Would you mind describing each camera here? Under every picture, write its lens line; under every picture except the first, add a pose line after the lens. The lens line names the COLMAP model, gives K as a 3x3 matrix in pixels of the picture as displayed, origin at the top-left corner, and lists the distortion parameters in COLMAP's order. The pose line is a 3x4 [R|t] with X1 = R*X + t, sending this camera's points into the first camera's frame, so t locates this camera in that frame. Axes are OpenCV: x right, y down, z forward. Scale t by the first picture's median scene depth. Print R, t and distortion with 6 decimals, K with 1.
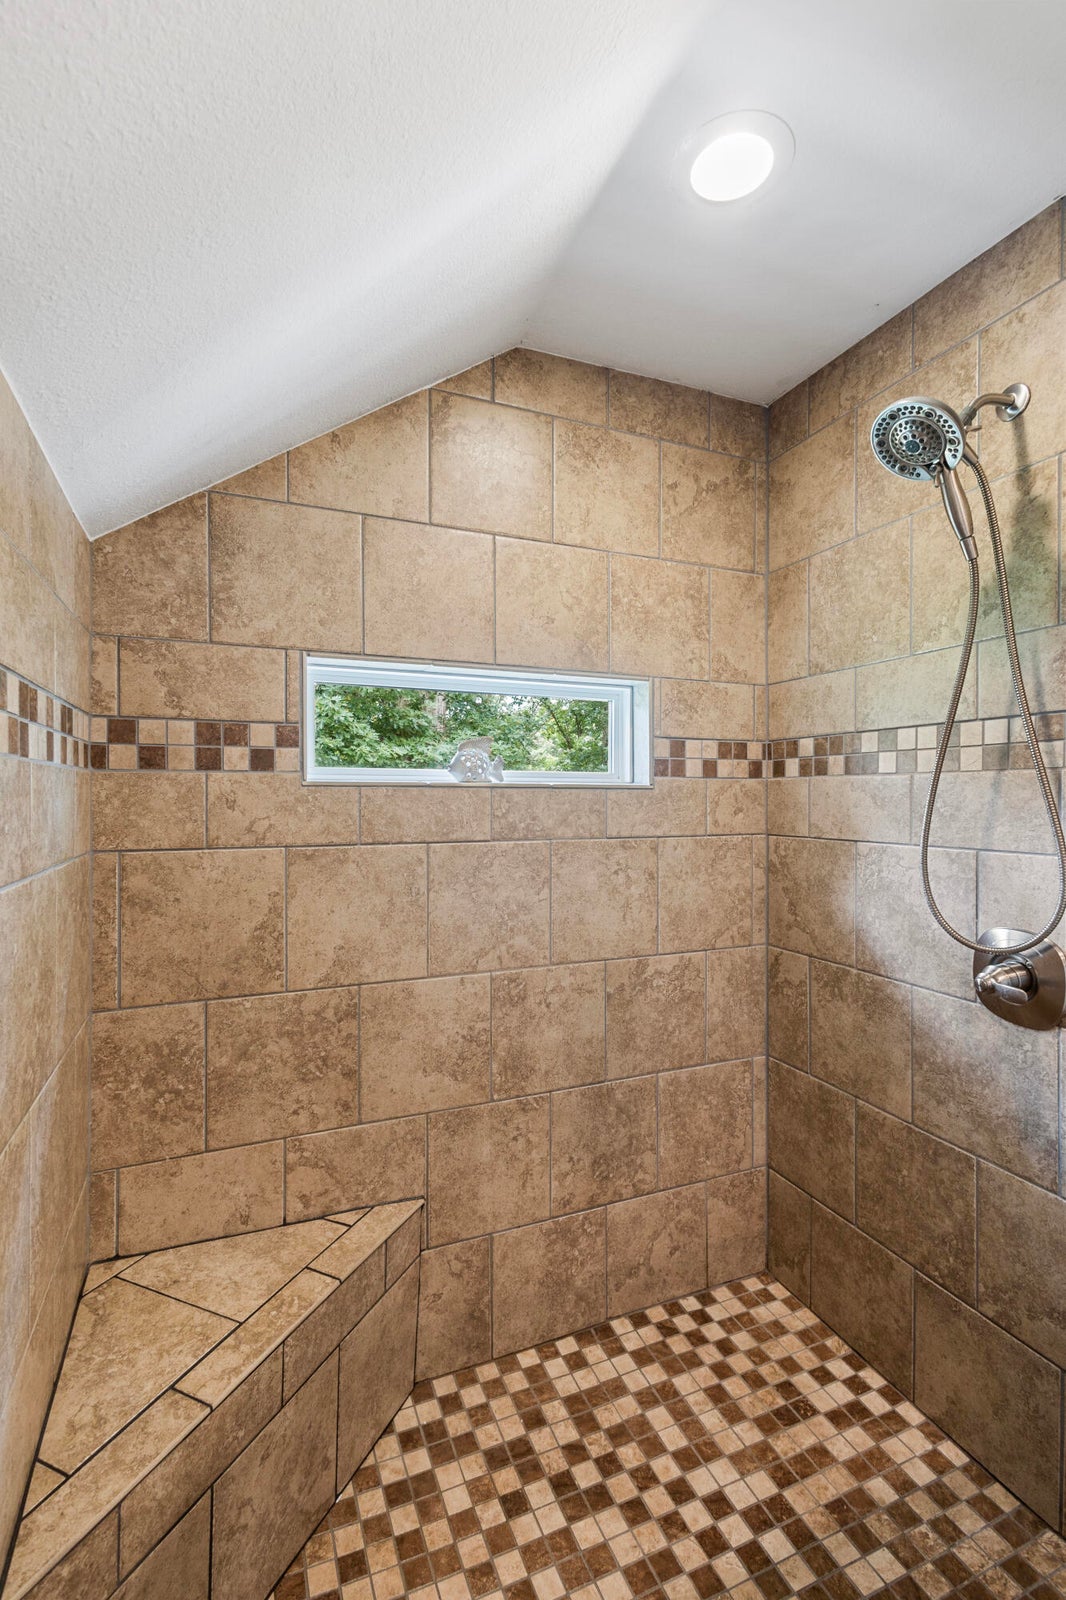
lens RADIAL K [[741.5, 0, 538.5], [0, 741.5, 801.4], [0, 0, 1]] dist [0.013137, -0.002334]
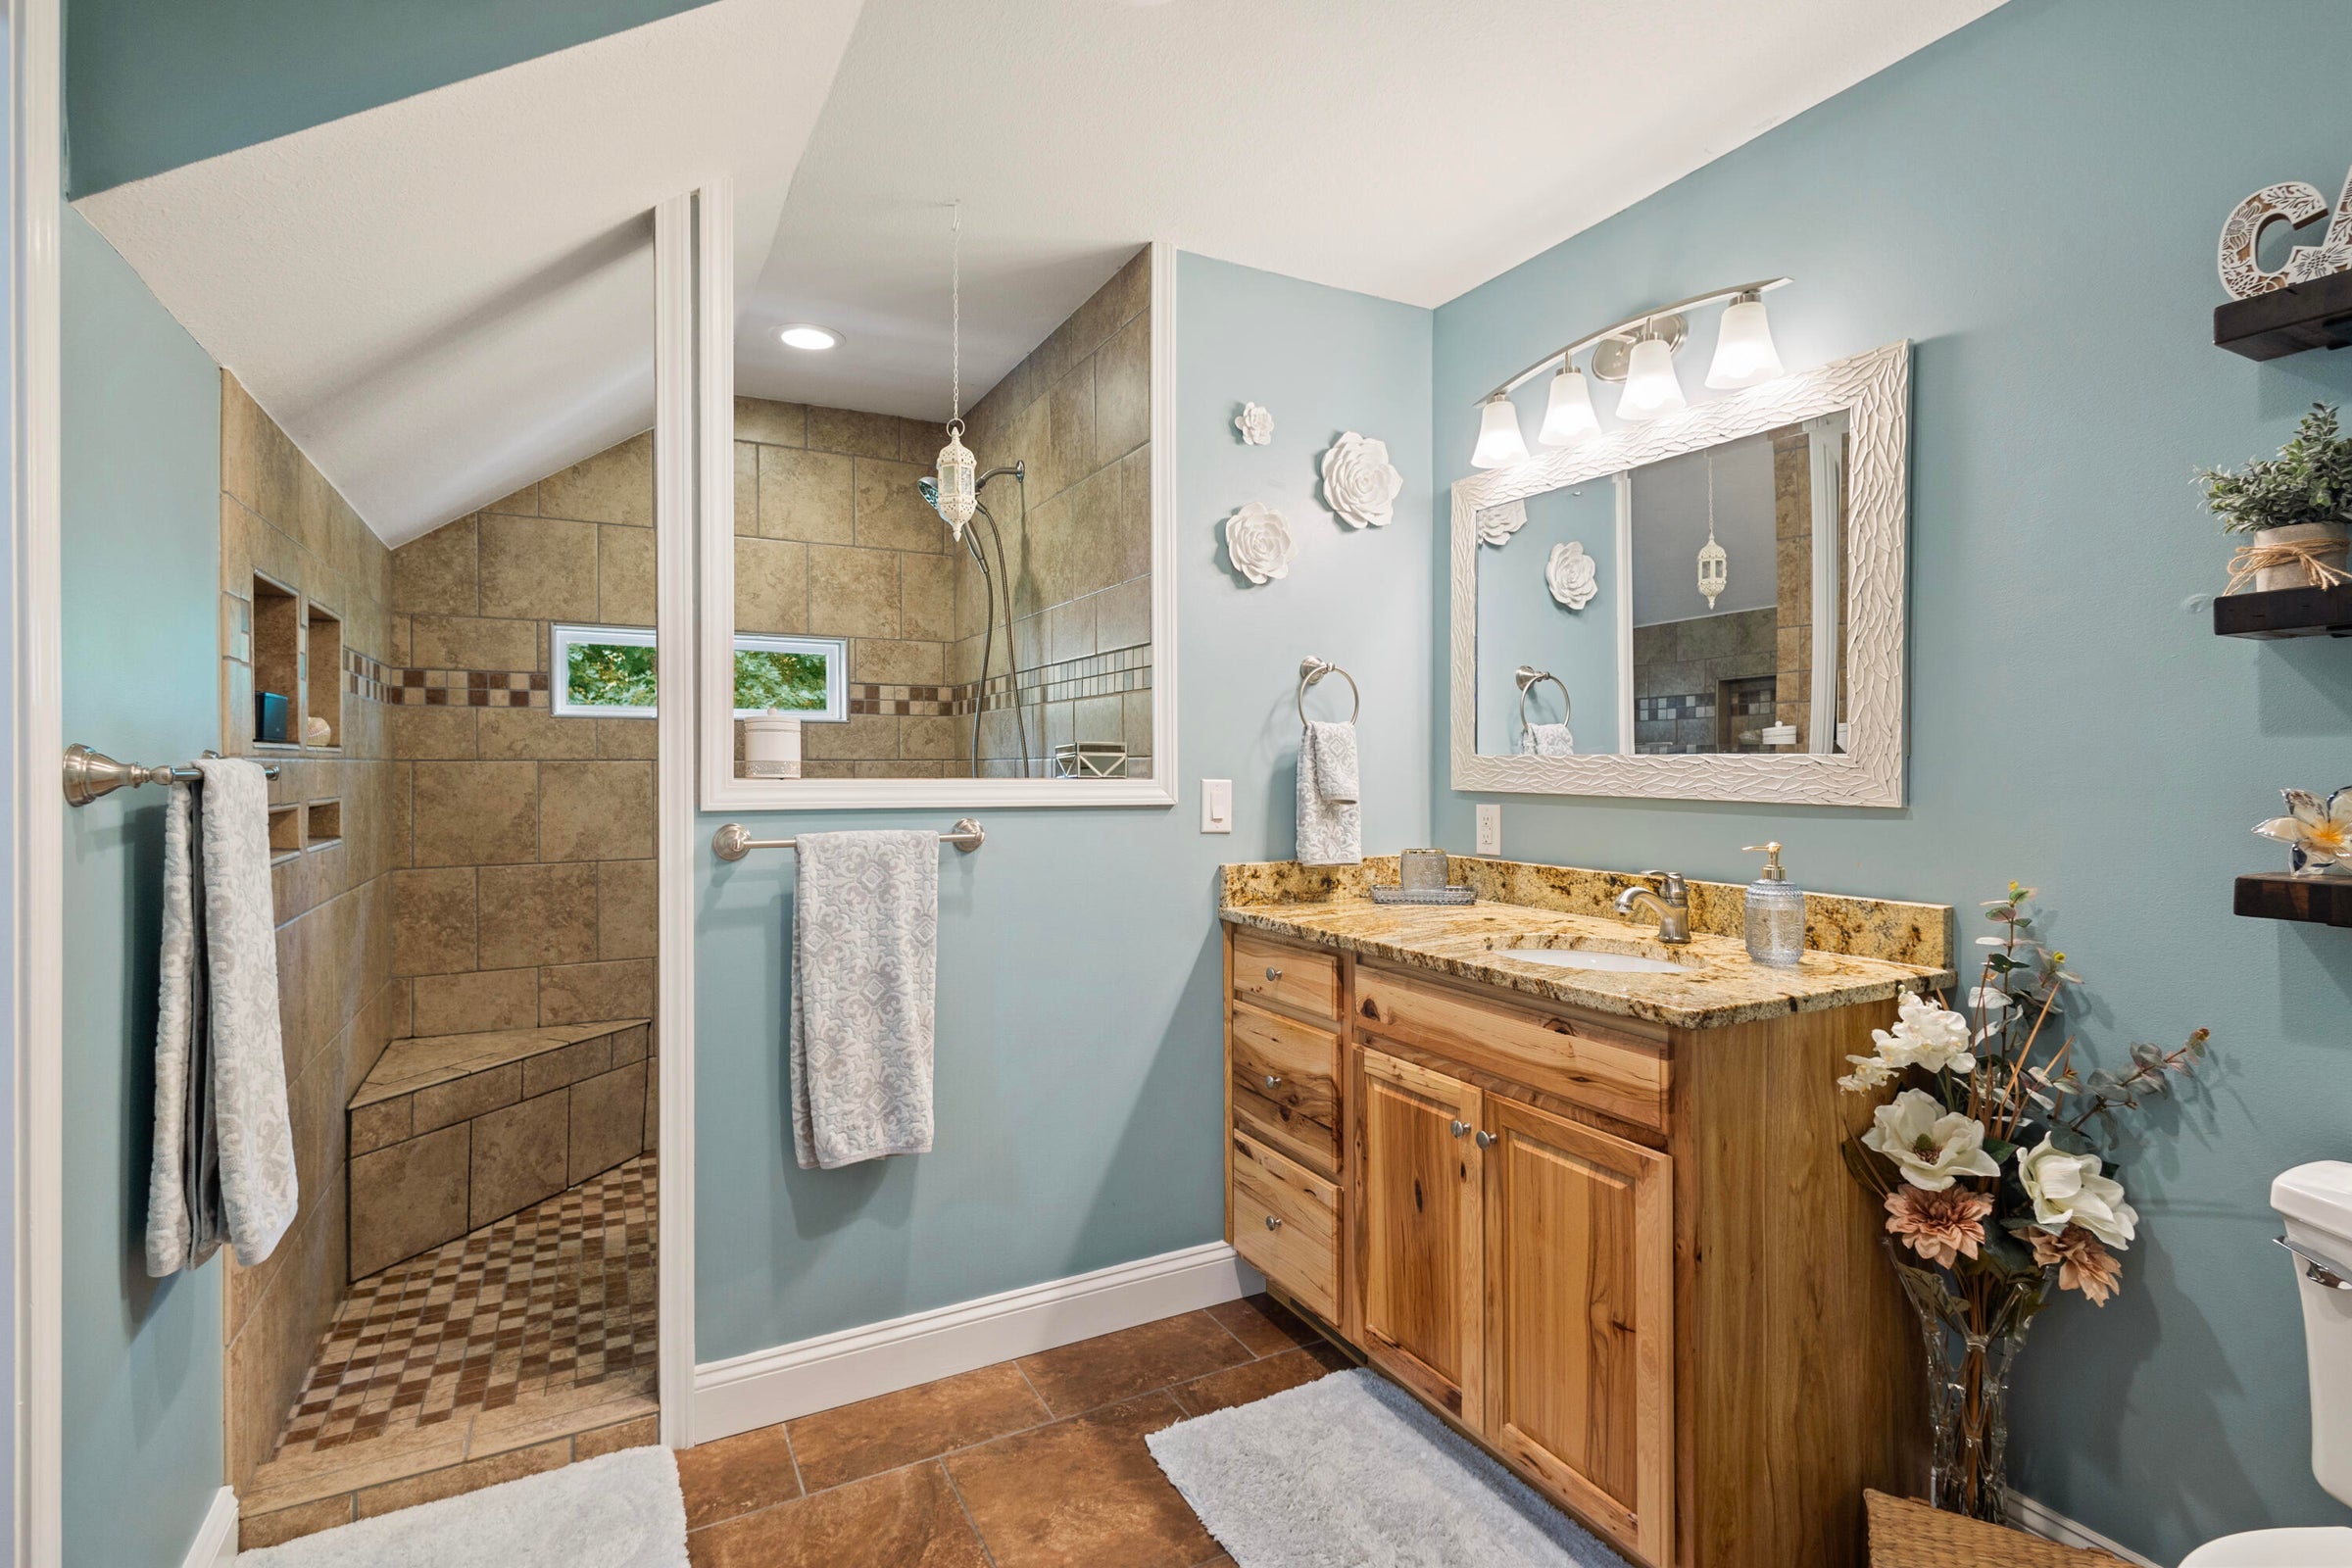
lens RADIAL K [[1089.9, 0, 1179.1], [0, 1089.9, 771.2], [0, 0, 1]] dist [0.013137, -0.002334]
pose [[0.995949, -0.005825, 0.089735, 0.681784], [0.006224, 0.999972, -0.004169, 0.096825], [-0.089709, 0.004711, 0.995957, -1.173256]]
